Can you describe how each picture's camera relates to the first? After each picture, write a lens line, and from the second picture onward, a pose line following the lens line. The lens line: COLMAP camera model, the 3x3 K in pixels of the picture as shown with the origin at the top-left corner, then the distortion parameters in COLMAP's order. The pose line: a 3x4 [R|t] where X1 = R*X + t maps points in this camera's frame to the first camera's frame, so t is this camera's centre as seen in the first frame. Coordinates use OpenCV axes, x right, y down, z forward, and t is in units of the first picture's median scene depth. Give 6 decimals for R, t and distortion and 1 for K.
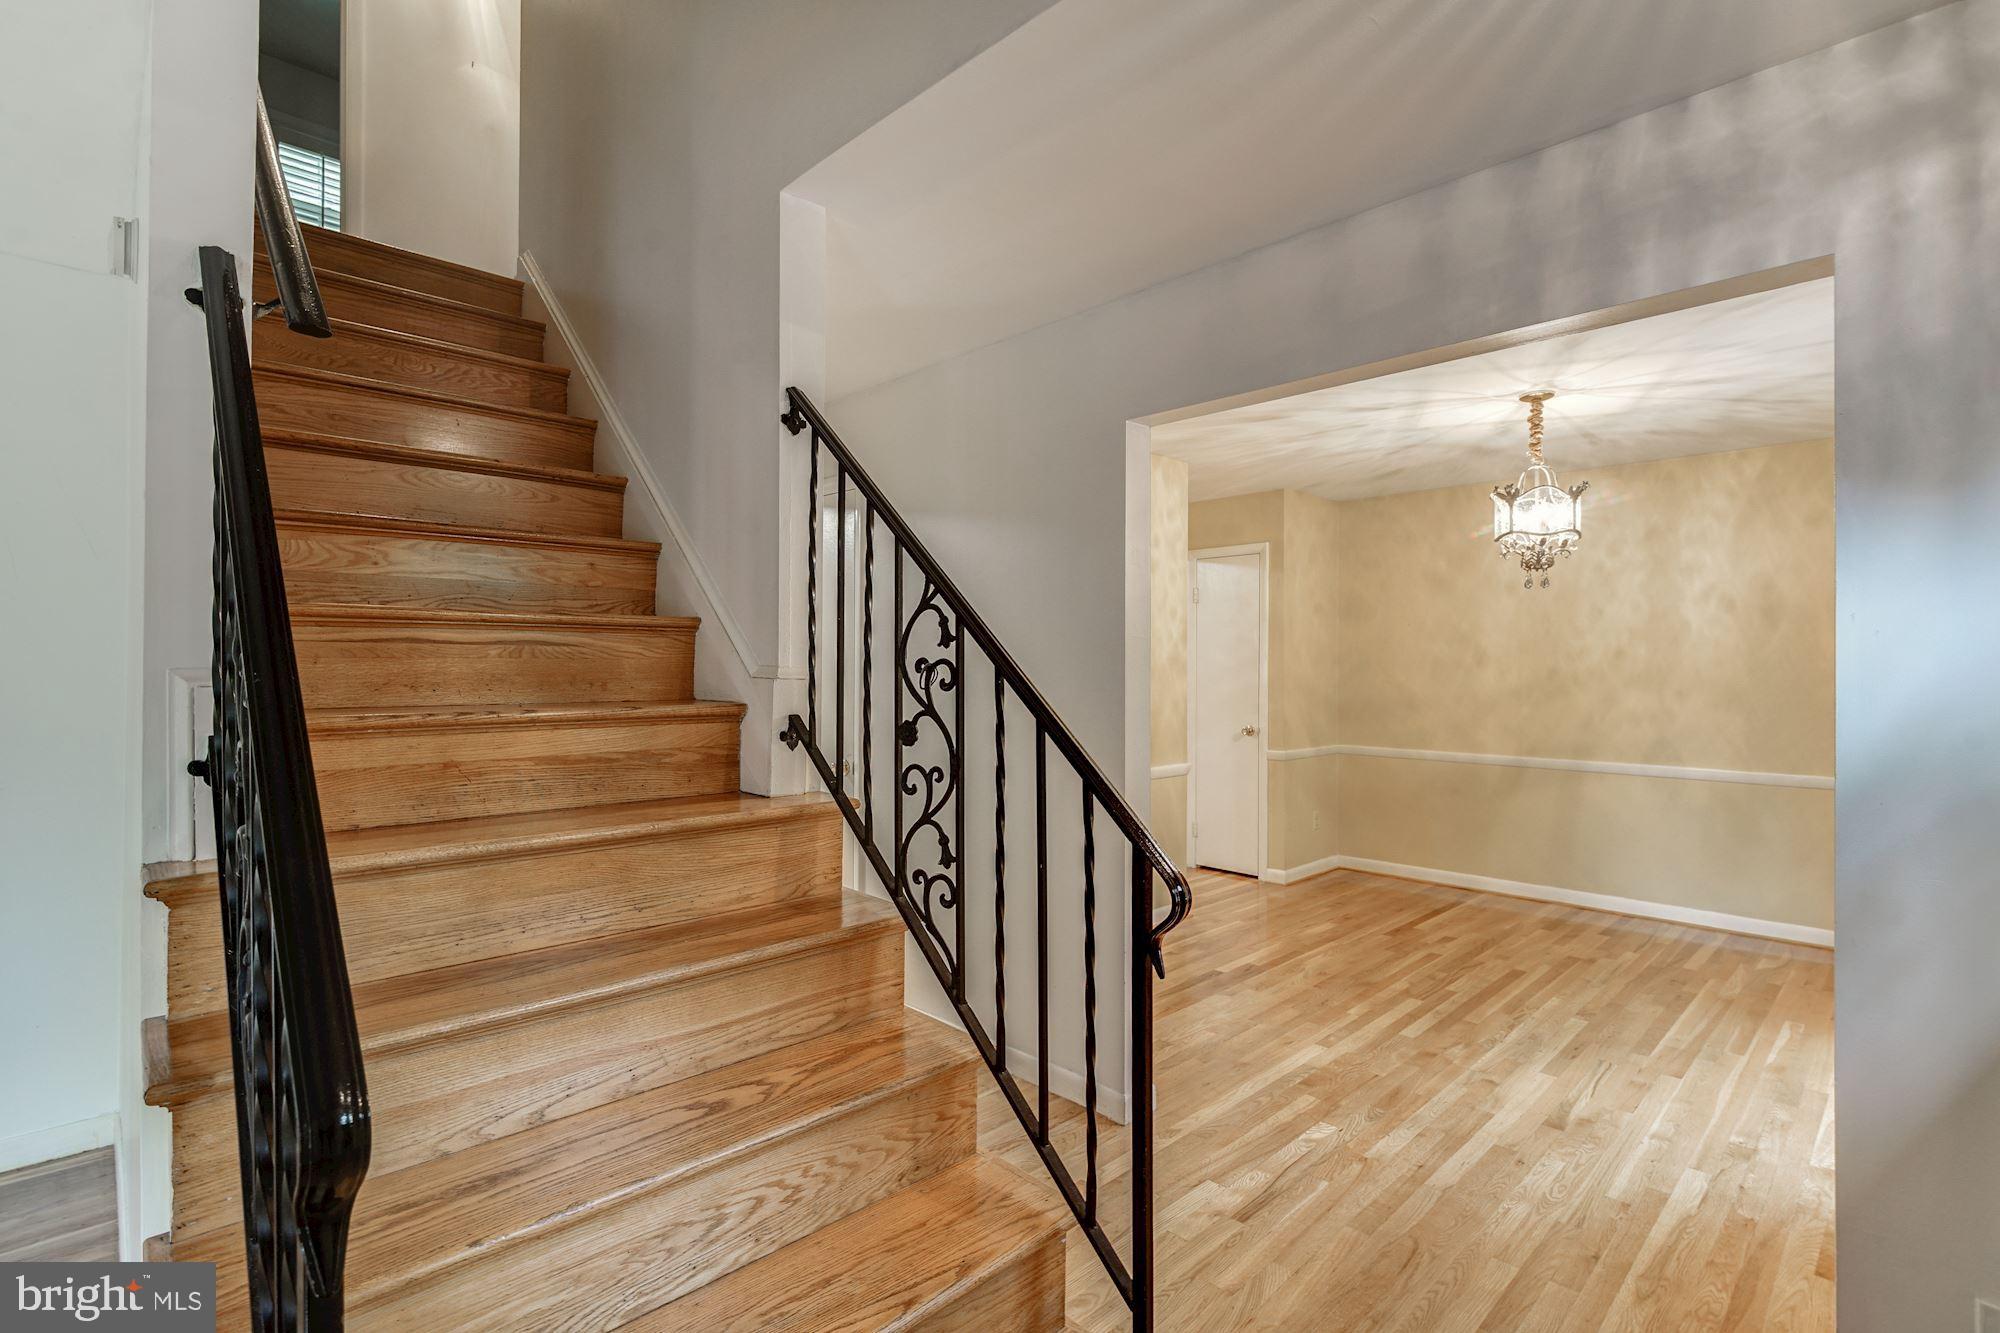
lens RADIAL K [[904.7, 0, 999.4], [0, 904.7, 658.4], [0, 0, 1]] dist [0.000405, 0.000213]
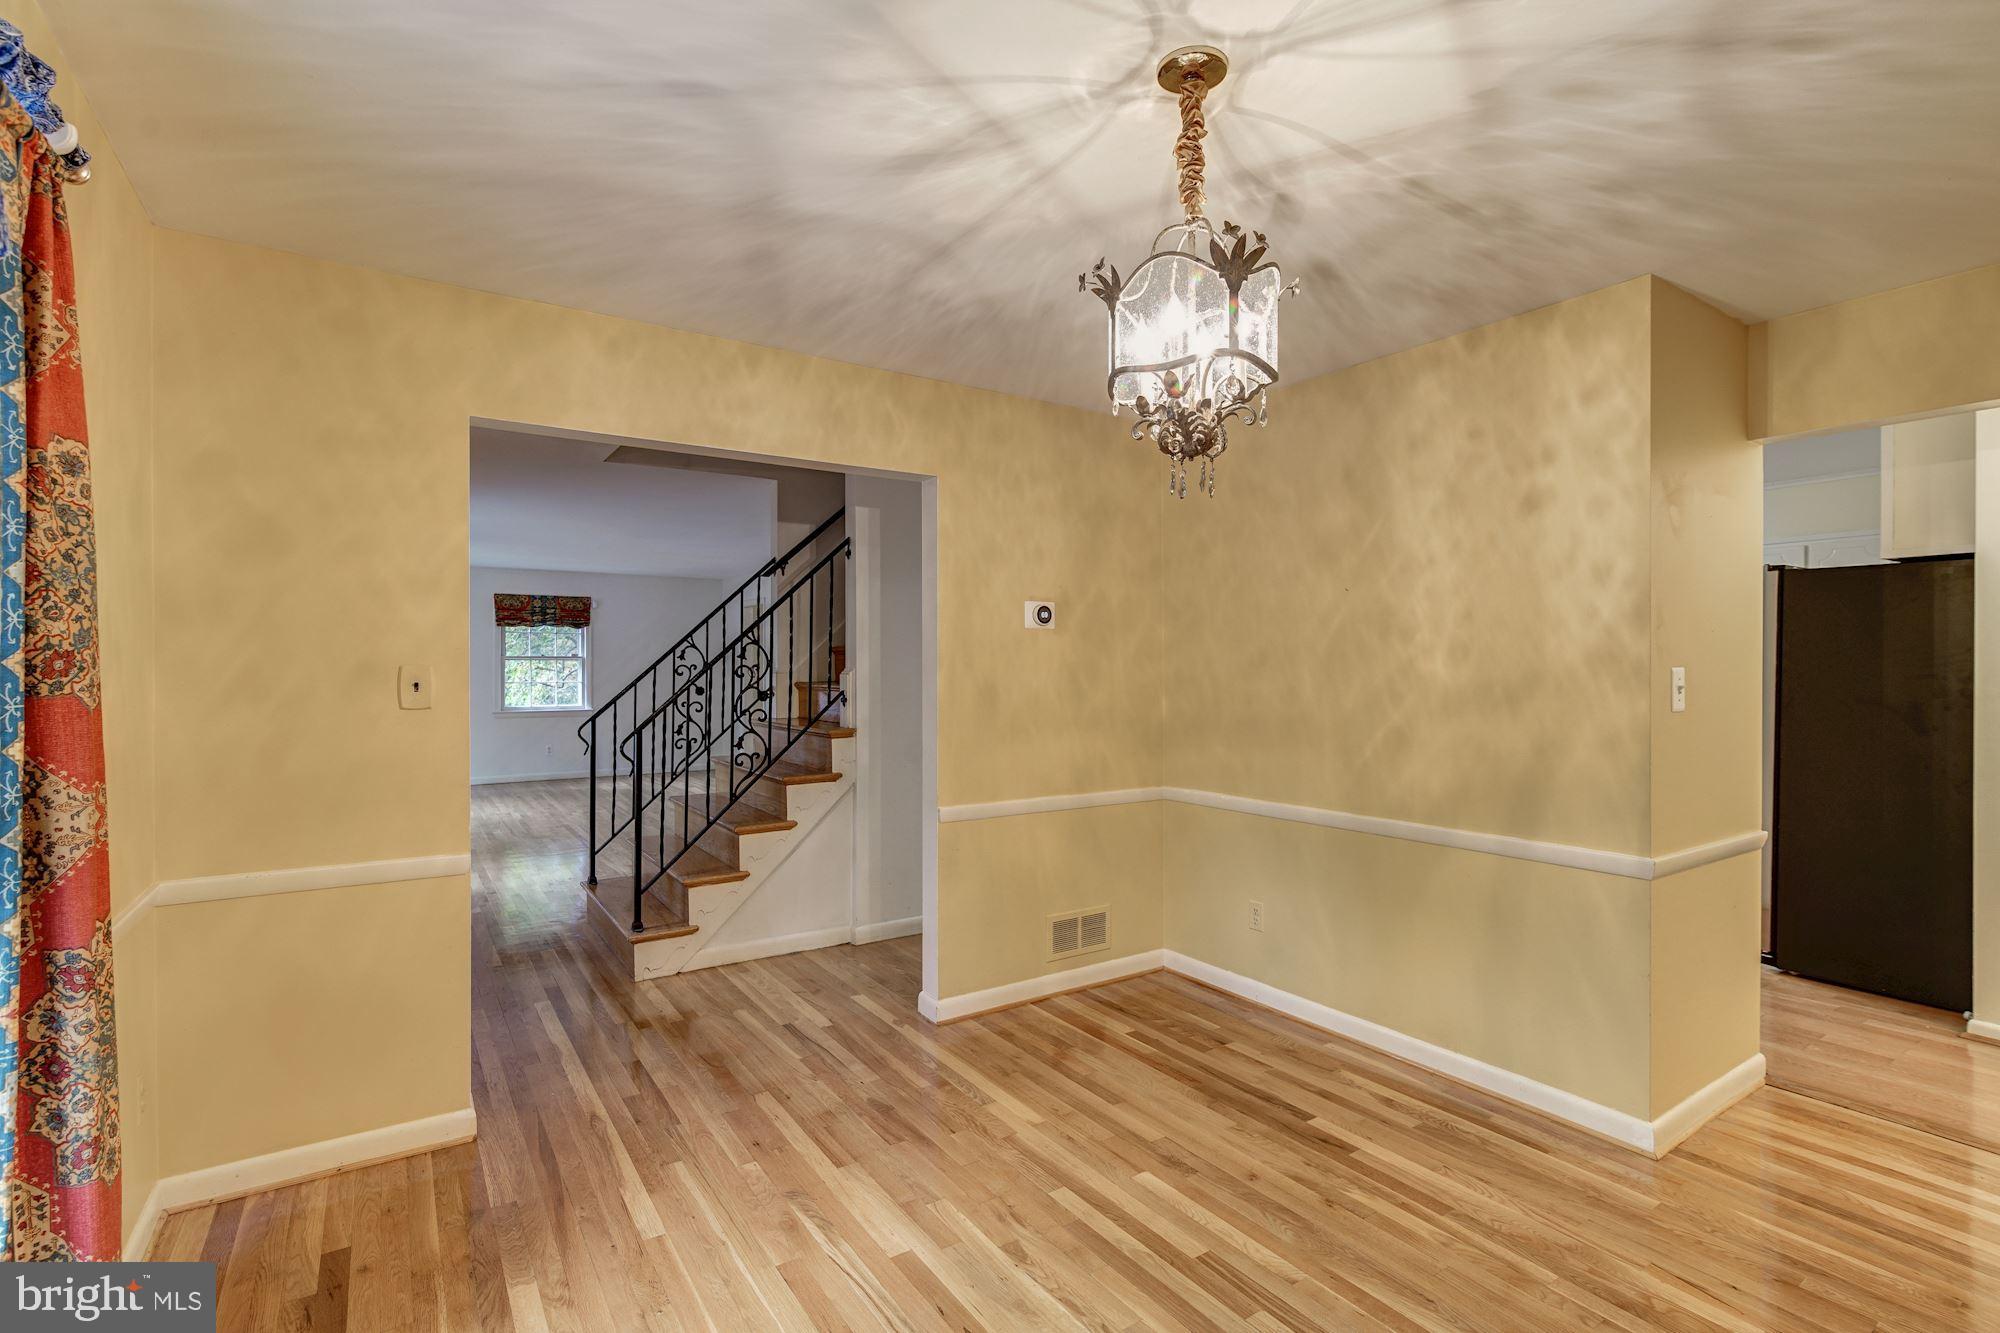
lens RADIAL K [[930.8, 0, 1014.9], [0, 930.8, 665.8], [0, 0, 1]] dist [0.002265, 0.000551]
pose [[-0.159411, -0.002776, -0.987208, 0.930659], [0.006904, 0.999968, -0.003927, 0.006799], [0.987188, -0.007442, -0.159386, 0.859846]]
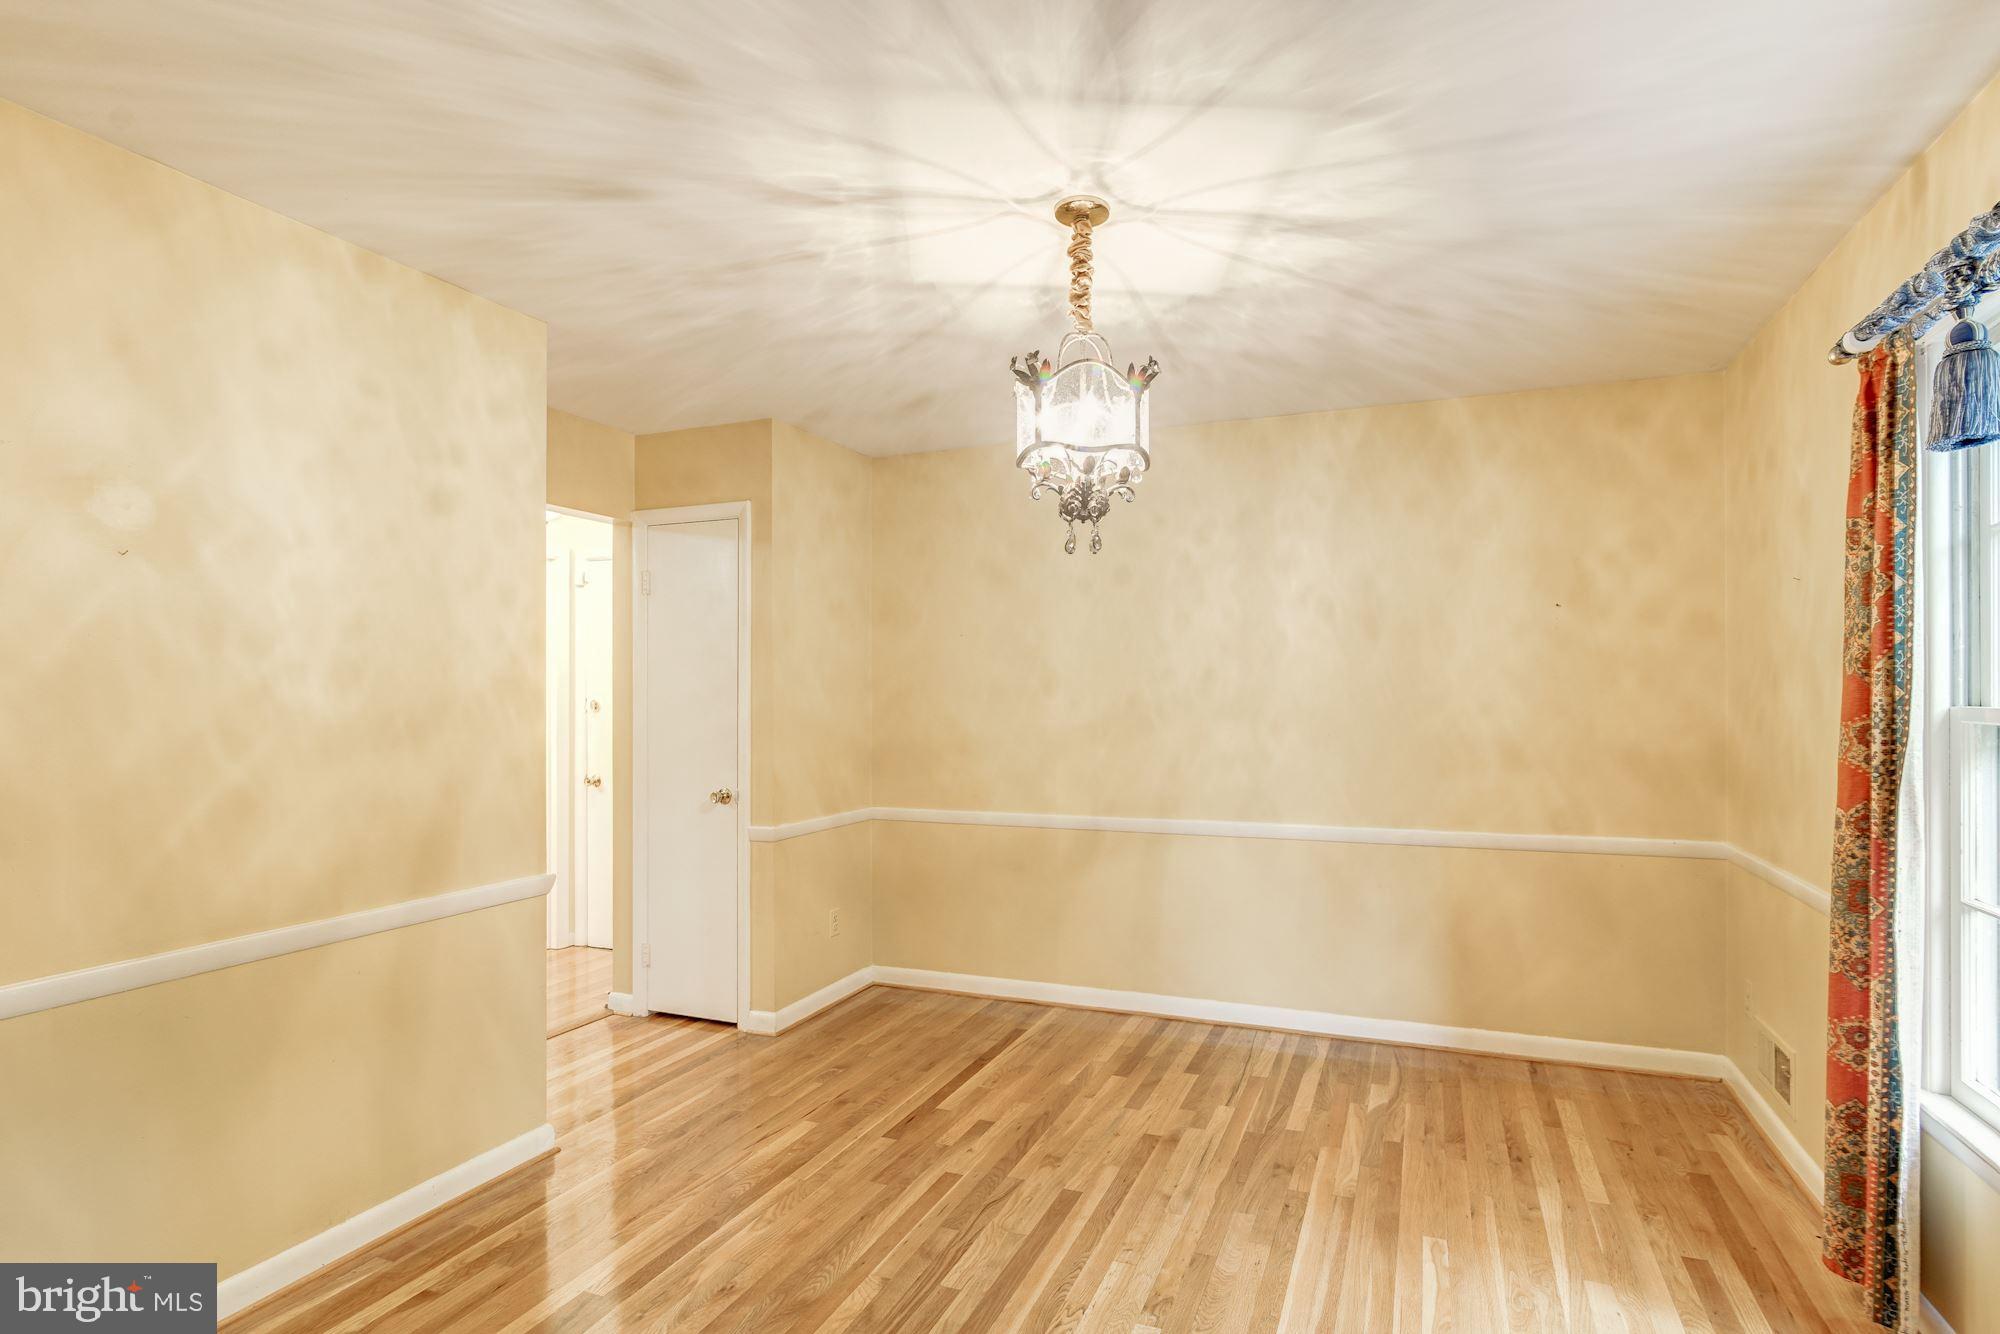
lens RADIAL K [[956.0, 0, 1060.1], [0, 956.0, 690.3], [0, 0, 1]] dist [0.002554, 0.000064]
pose [[0.903497, -0.005149, 0.428562, 0.283043], [0.003949, 0.999985, 0.003689, 0.005227], [-0.428575, -0.001641, 0.903505, 0.407168]]
